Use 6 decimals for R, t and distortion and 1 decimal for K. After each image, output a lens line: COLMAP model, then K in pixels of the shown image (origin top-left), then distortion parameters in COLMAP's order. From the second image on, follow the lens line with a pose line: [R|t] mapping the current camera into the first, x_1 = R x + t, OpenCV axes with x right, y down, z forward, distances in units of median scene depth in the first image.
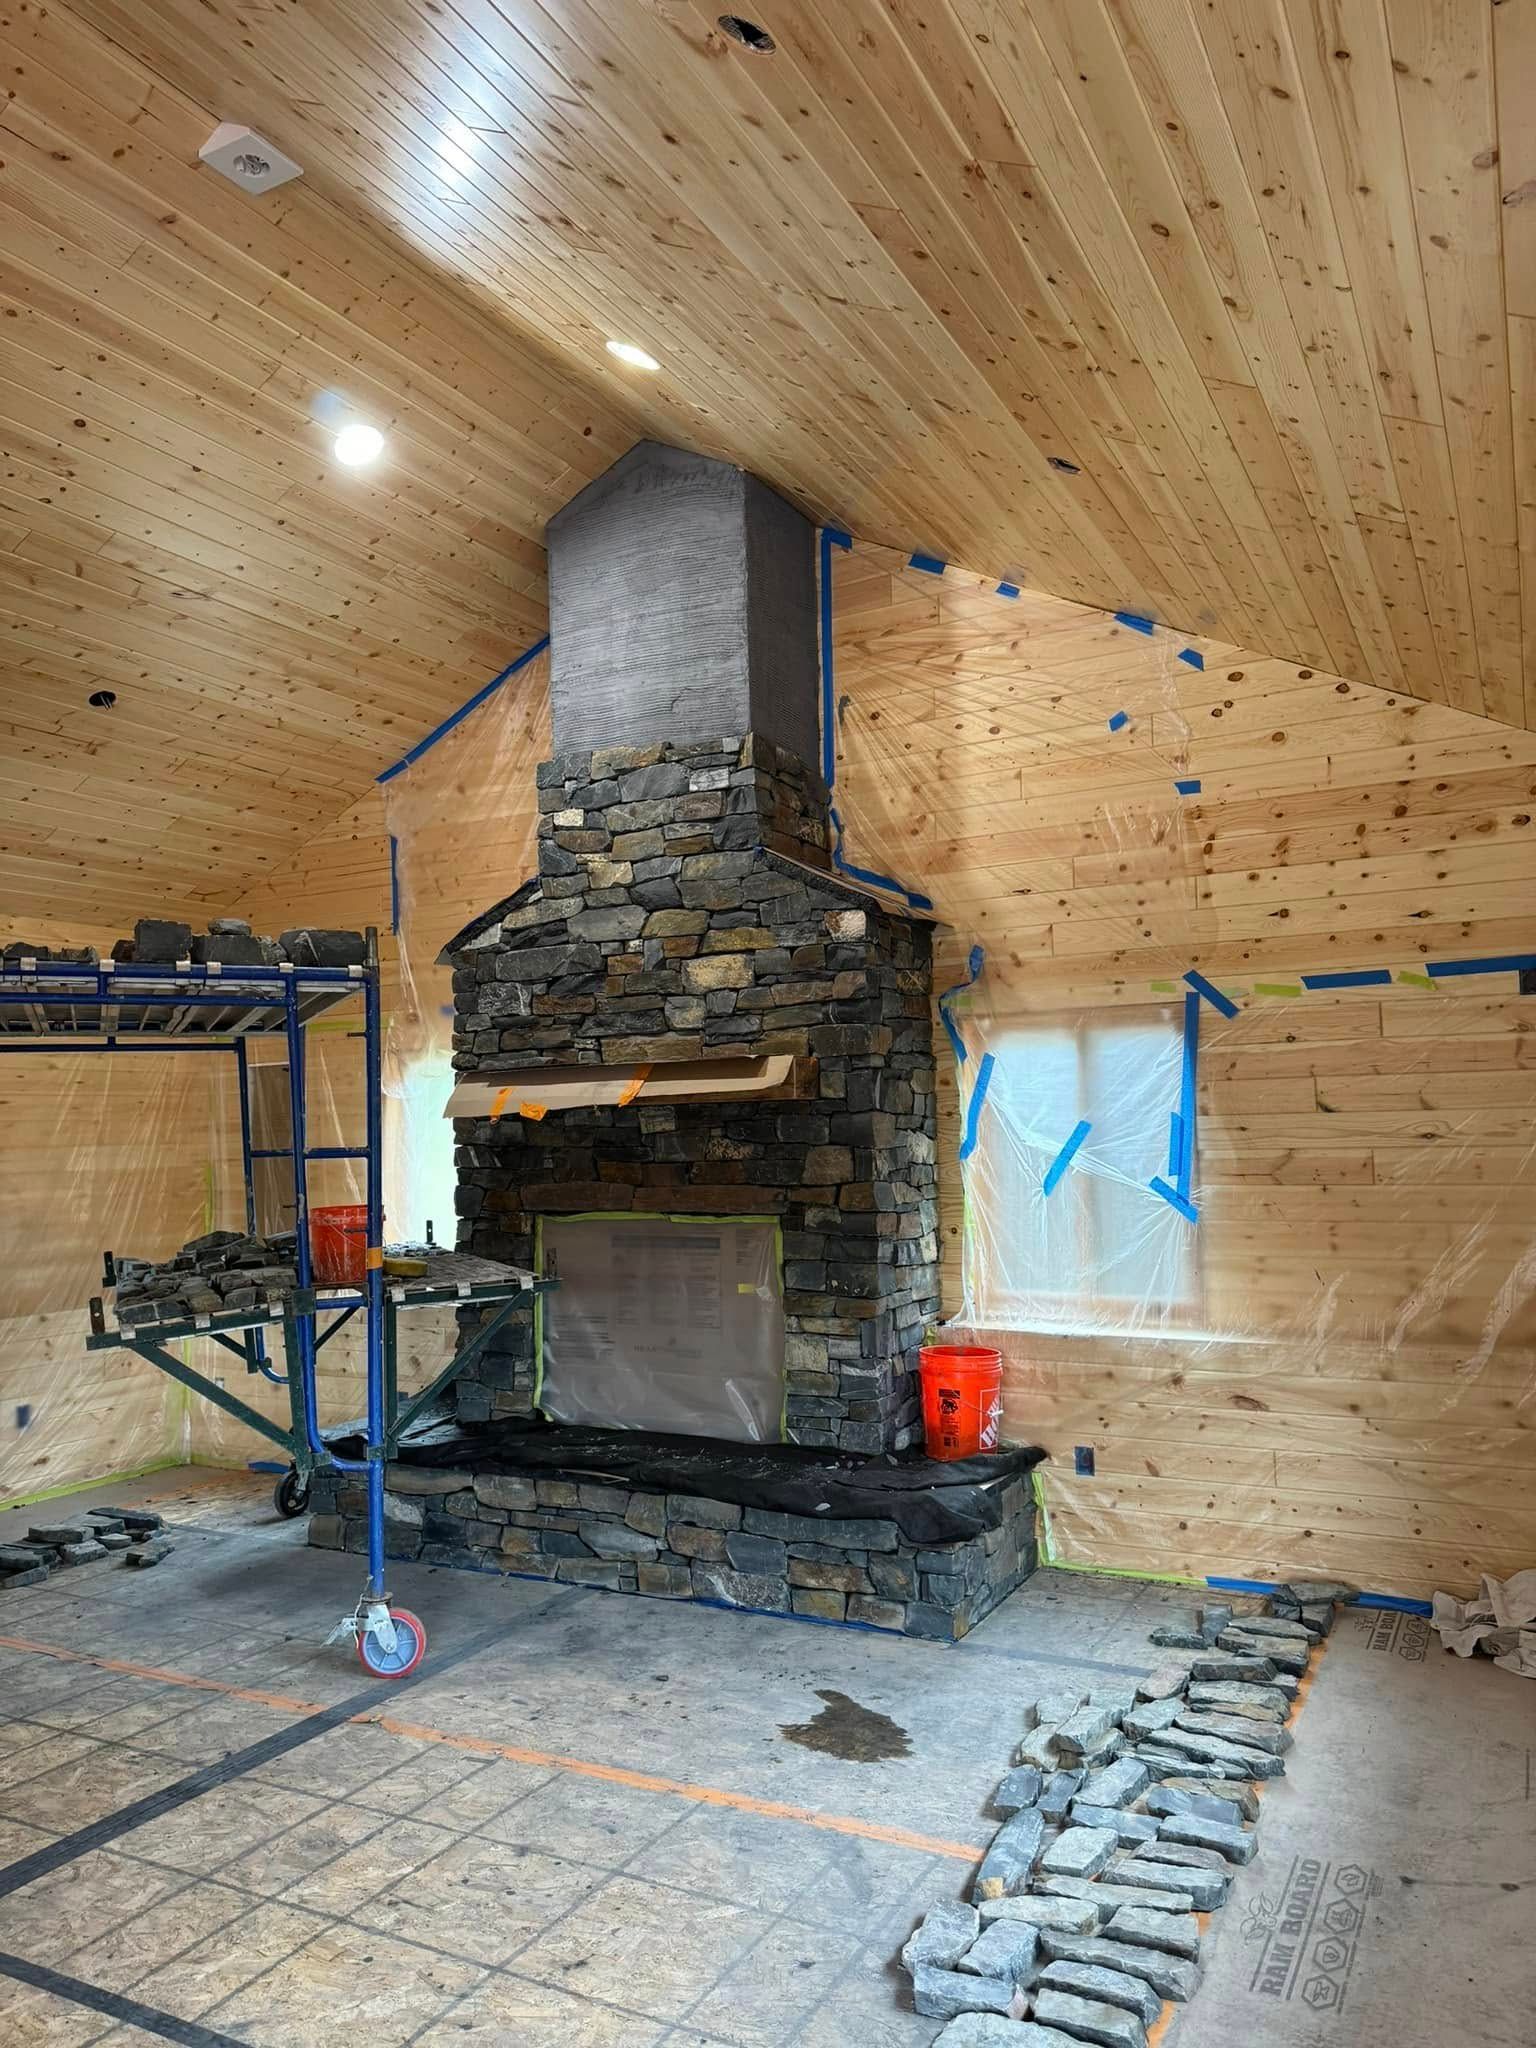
lens RADIAL K [[1493.8, 0, 768.0], [0, 1493.8, 1024.0], [0, 0, 1]] dist [0.127693, -0.154517]
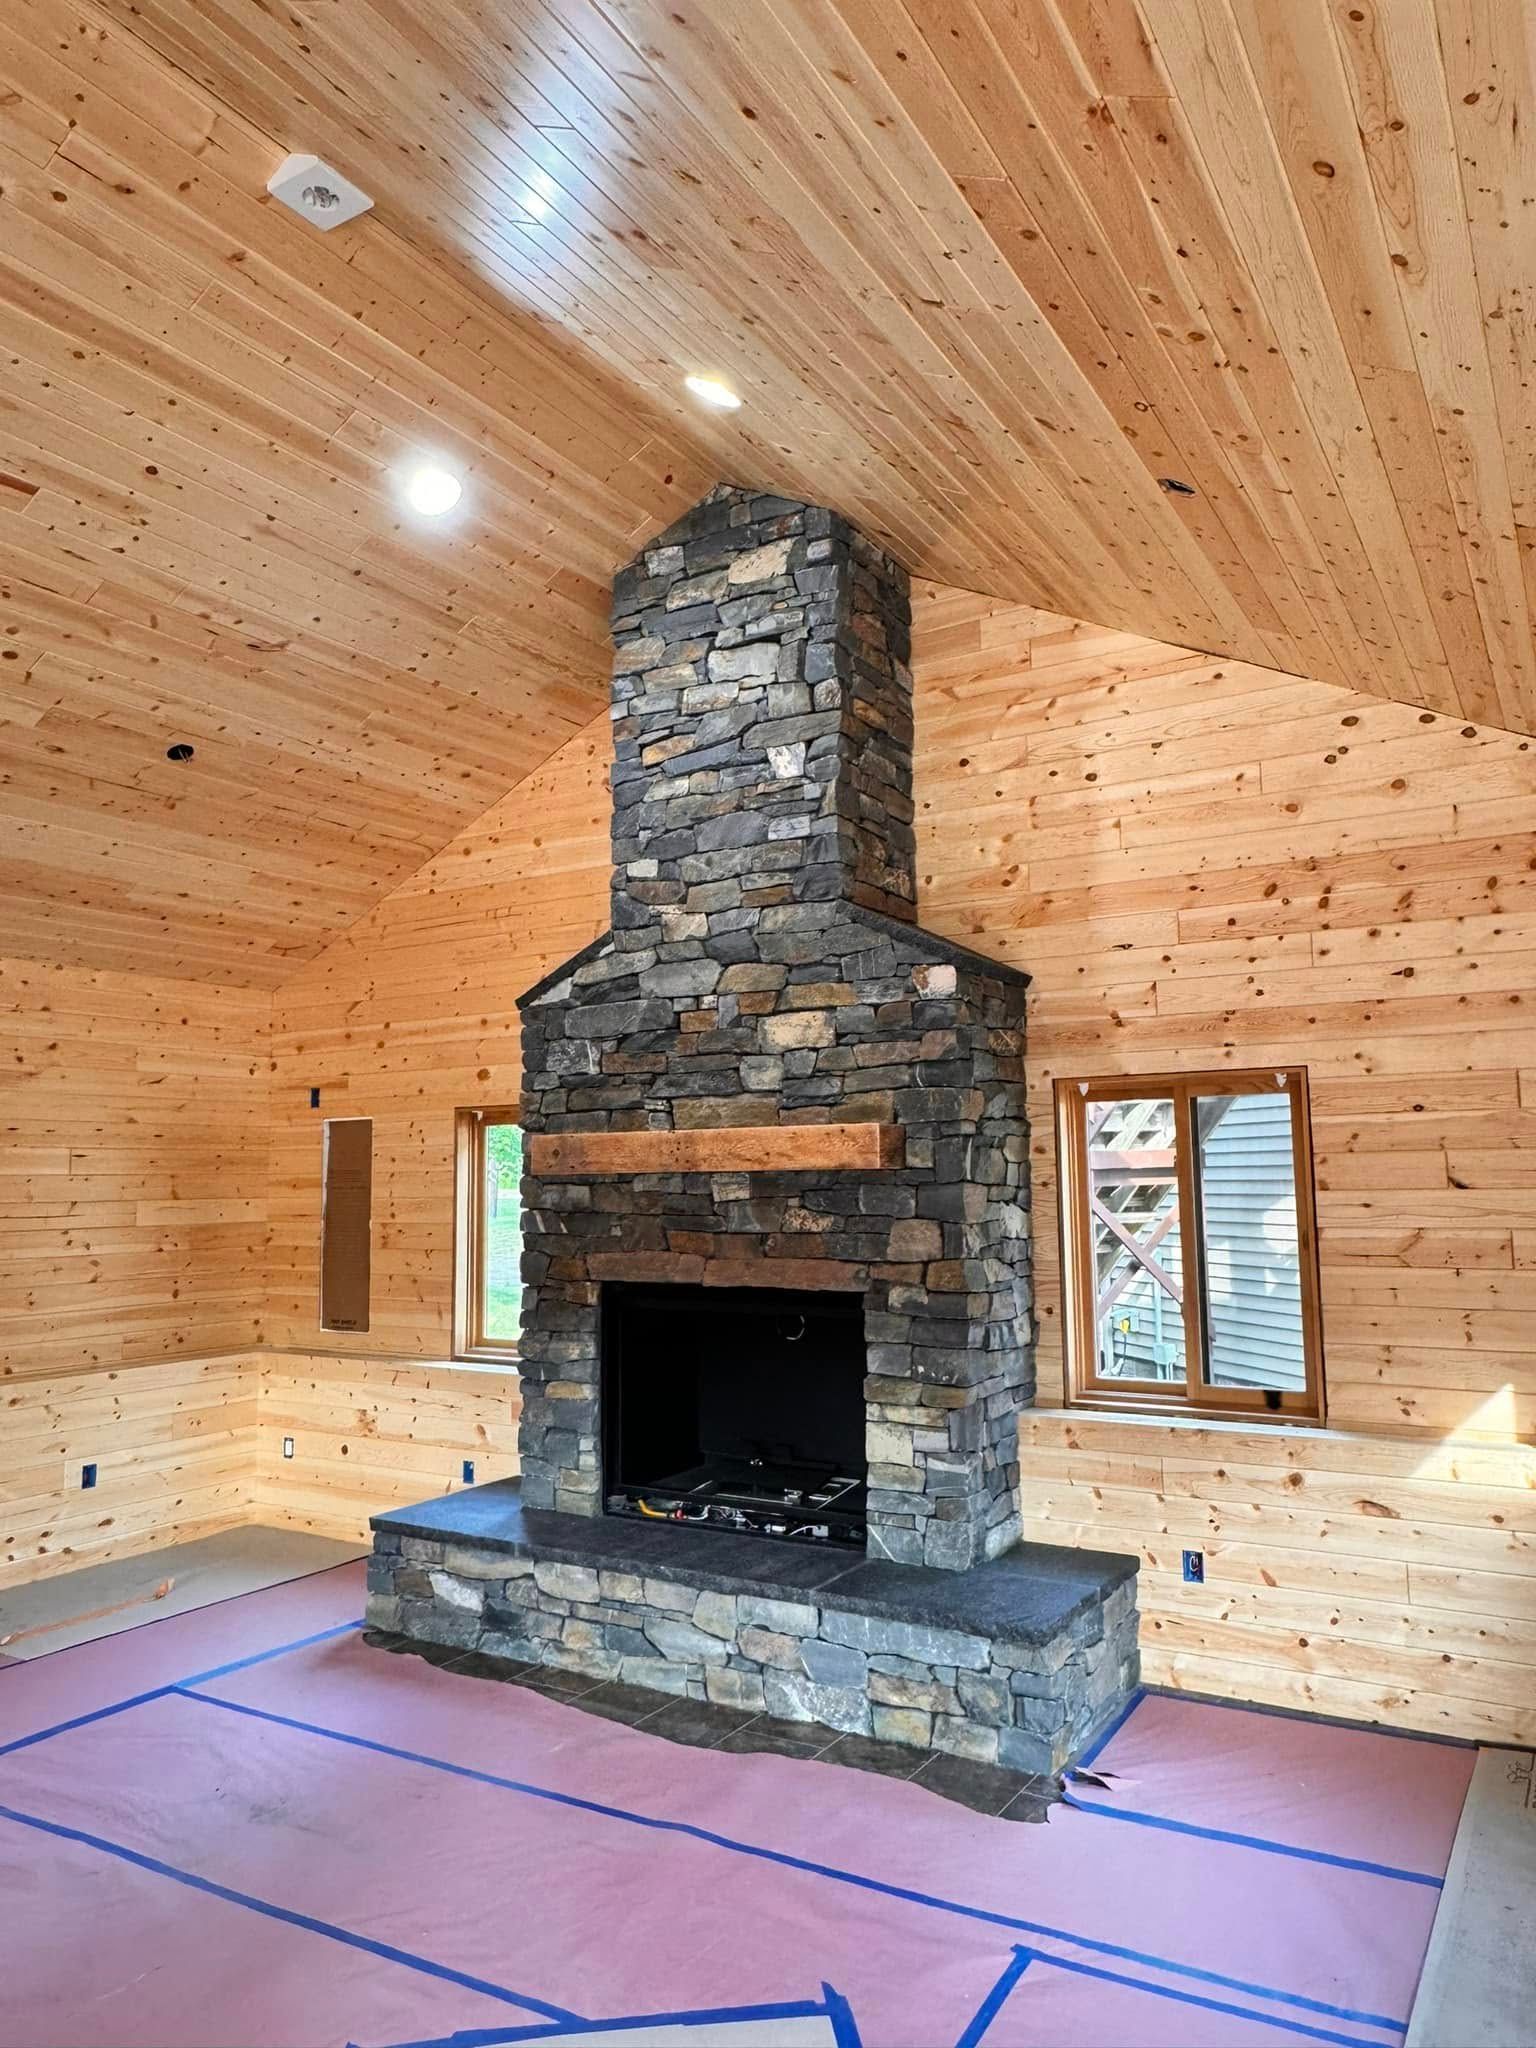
lens RADIAL K [[1419.4, 0, 732.1], [0, 1419.4, 986.8], [0, 0, 1]] dist [-0.007053, -0.002823]
pose [[0.996775, 0.005272, -0.080074, -0.002622], [-0.010161, 0.998100, -0.060769, -0.007611], [0.079601, 0.061387, 0.994935, 0.109571]]
